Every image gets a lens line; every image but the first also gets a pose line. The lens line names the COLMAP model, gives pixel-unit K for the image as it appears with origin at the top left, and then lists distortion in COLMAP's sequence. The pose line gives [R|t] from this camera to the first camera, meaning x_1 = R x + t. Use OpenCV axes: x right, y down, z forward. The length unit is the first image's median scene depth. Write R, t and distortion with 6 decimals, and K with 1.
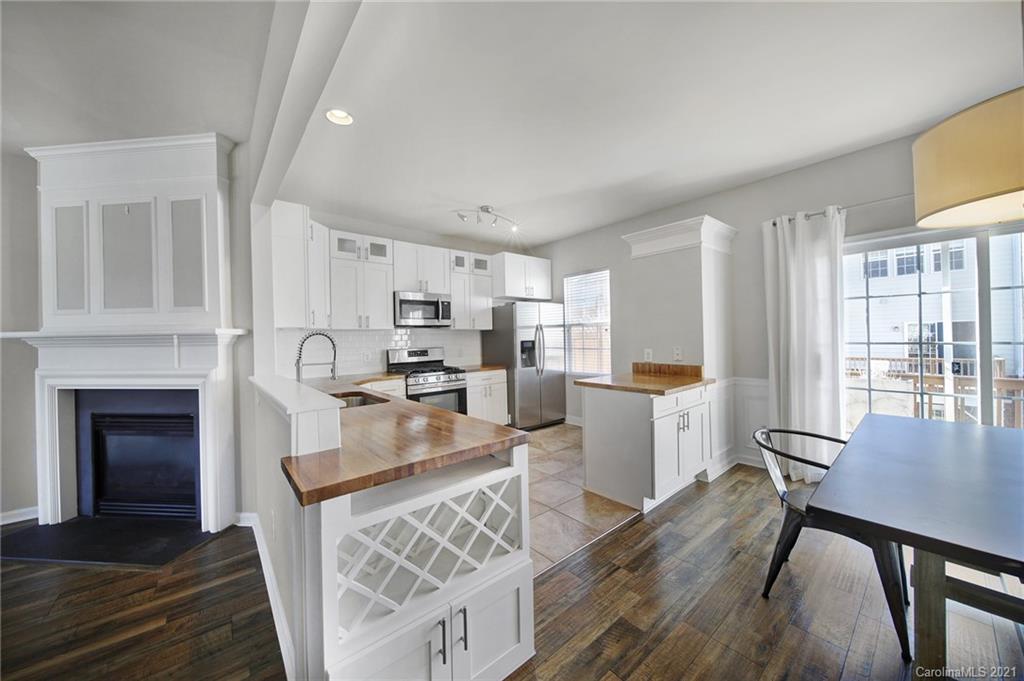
lens RADIAL K [[356.7, 0, 510.8], [0, 356.7, 336.8], [0, 0, 1]] dist [-0.002760, -0.001044]
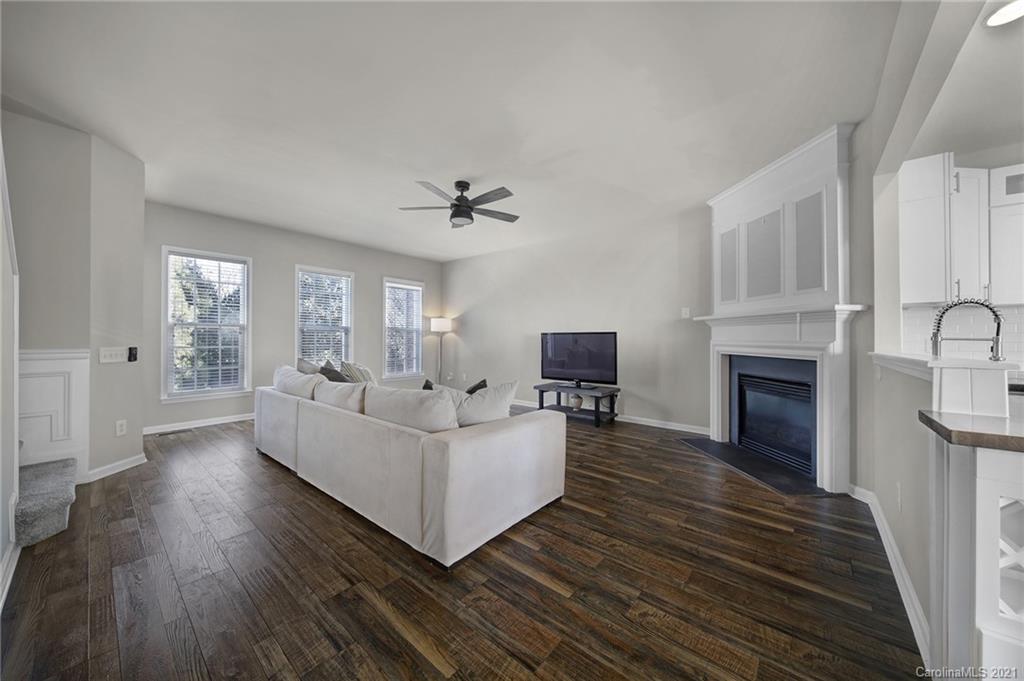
lens RADIAL K [[356.7, 0, 510.8], [0, 356.7, 335.9], [0, 0, 1]] dist [-0.002760, -0.001044]
pose [[0.170619, 0.012917, -0.985252, 0.066279], [-0.006710, 0.999906, 0.011948, 0.057339], [0.985314, 0.004573, 0.170690, -0.142314]]
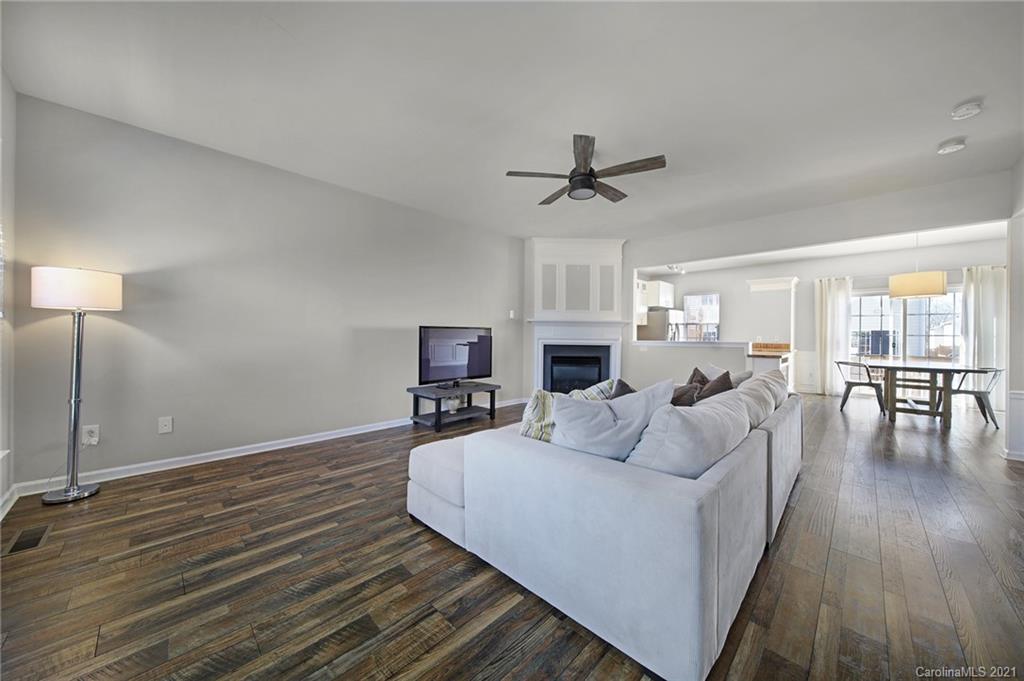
lens RADIAL K [[356.7, 0, 509.6], [0, 356.7, 336.0], [0, 0, 1]] dist [-0.002760, -0.001044]
pose [[0.995102, 0.028345, 0.094706, -1.657691], [-0.028531, 0.999593, 0.000607, 0.095185], [-0.094651, -0.003306, 0.995505, -1.221155]]
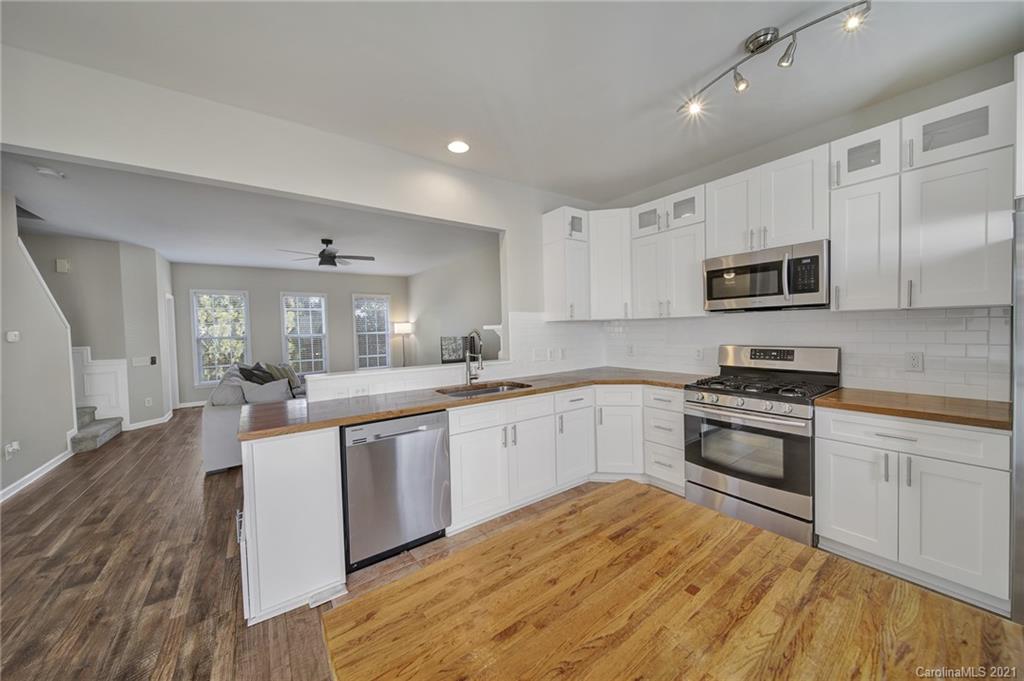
lens RADIAL K [[356.7, 0, 510.9], [0, 356.7, 336.2], [0, 0, 1]] dist [-0.002760, -0.001044]
pose [[-0.072872, 0.045388, -0.996308, 0.598118], [0.026942, 0.998689, 0.043525, -0.035406], [0.996977, -0.023671, -0.074000, 1.057937]]
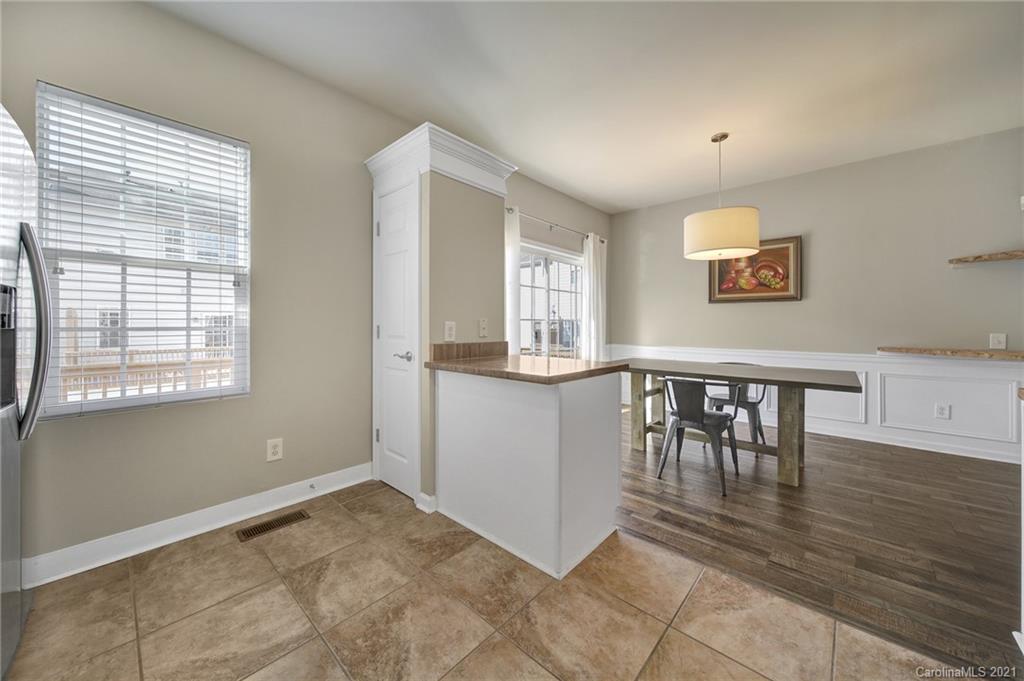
lens RADIAL K [[367.0, 0, 510.0], [0, 367.0, 325.4], [0, 0, 1]] dist [-0.005924, -0.000169]
pose [[-0.124639, 0.020997, 0.991980, -0.371714], [0.001925, 0.999779, -0.020920, 0.072998], [-0.992200, -0.000698, -0.124652, 1.285830]]
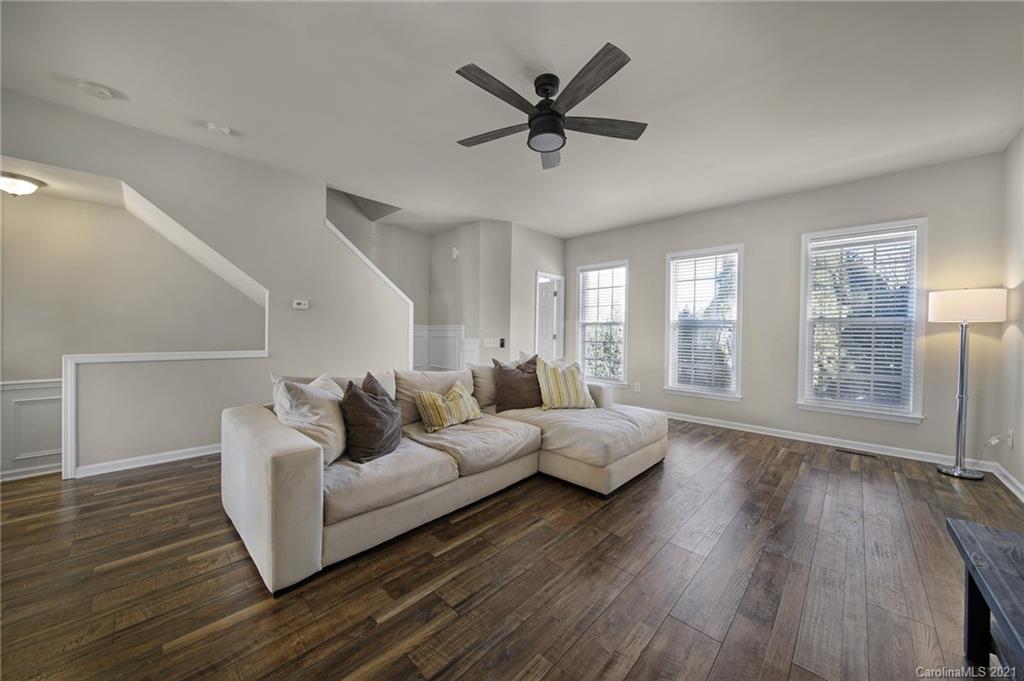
lens RADIAL K [[356.7, 0, 511.4], [0, 356.7, 337.3], [0, 0, 1]] dist [-0.002760, -0.001044]
pose [[-0.994020, 0.005482, -0.109062, -1.147104], [0.003977, 0.999894, 0.014016, 0.083504], [0.109127, 0.013498, -0.993936, 0.741660]]
